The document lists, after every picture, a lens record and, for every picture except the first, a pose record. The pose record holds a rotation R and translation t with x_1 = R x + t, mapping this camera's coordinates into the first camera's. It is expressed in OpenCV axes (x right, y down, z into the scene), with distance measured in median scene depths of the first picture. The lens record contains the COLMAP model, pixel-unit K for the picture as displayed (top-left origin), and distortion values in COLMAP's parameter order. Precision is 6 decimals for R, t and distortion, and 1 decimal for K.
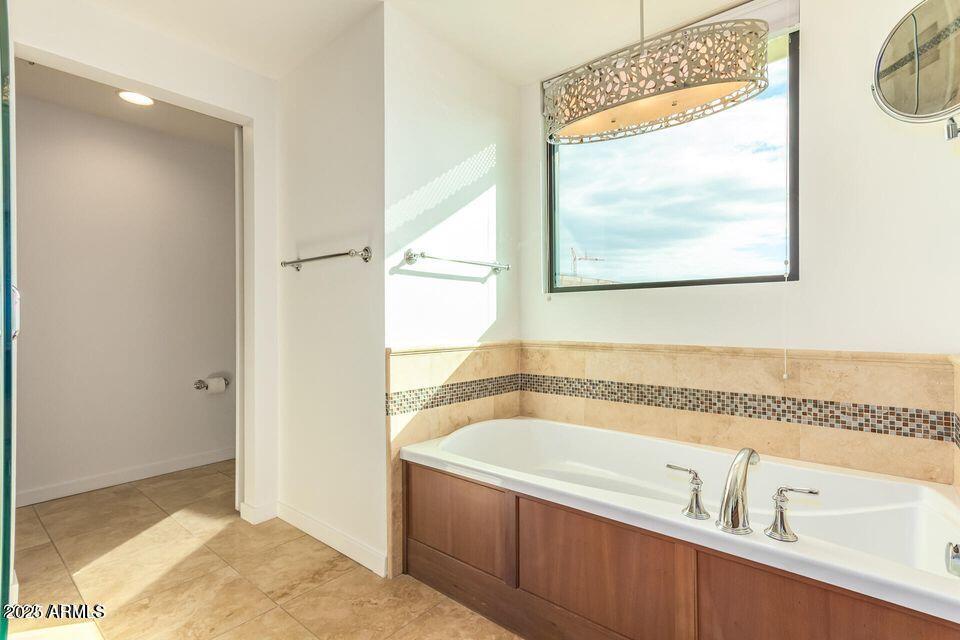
lens RADIAL K [[456.6, 0, 481.3], [0, 456.6, 318.5], [0, 0, 1]] dist [-0.002761, 0.000393]
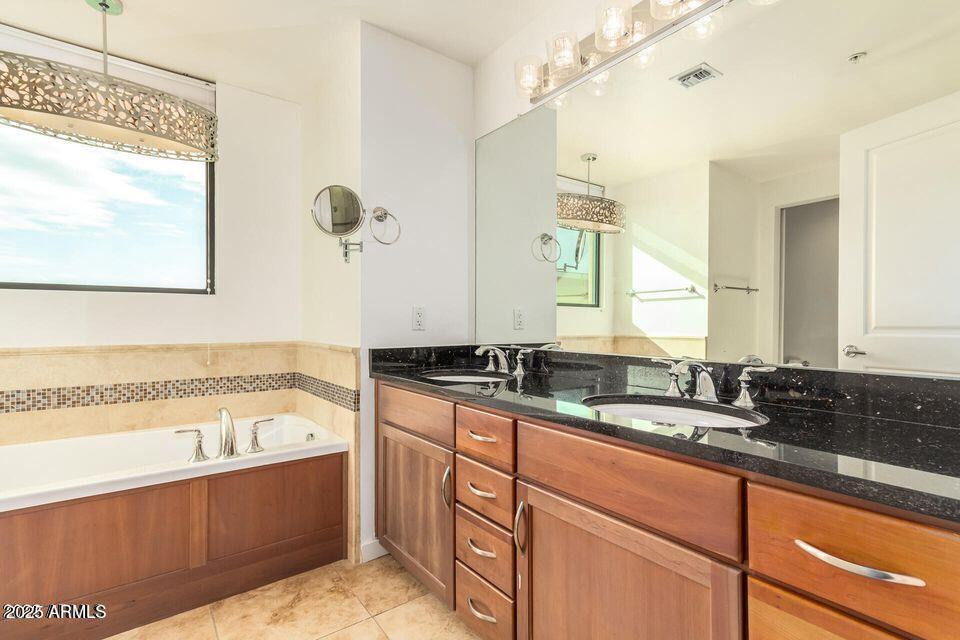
lens RADIAL K [[456.6, 0, 479.1], [0, 456.6, 321.9], [0, 0, 1]] dist [-0.002761, 0.000393]
pose [[0.218272, 0.004694, 0.975877, -0.488860], [-0.003207, 0.999986, -0.004093, 0.004072], [-0.975883, -0.002236, 0.218284, -0.106576]]
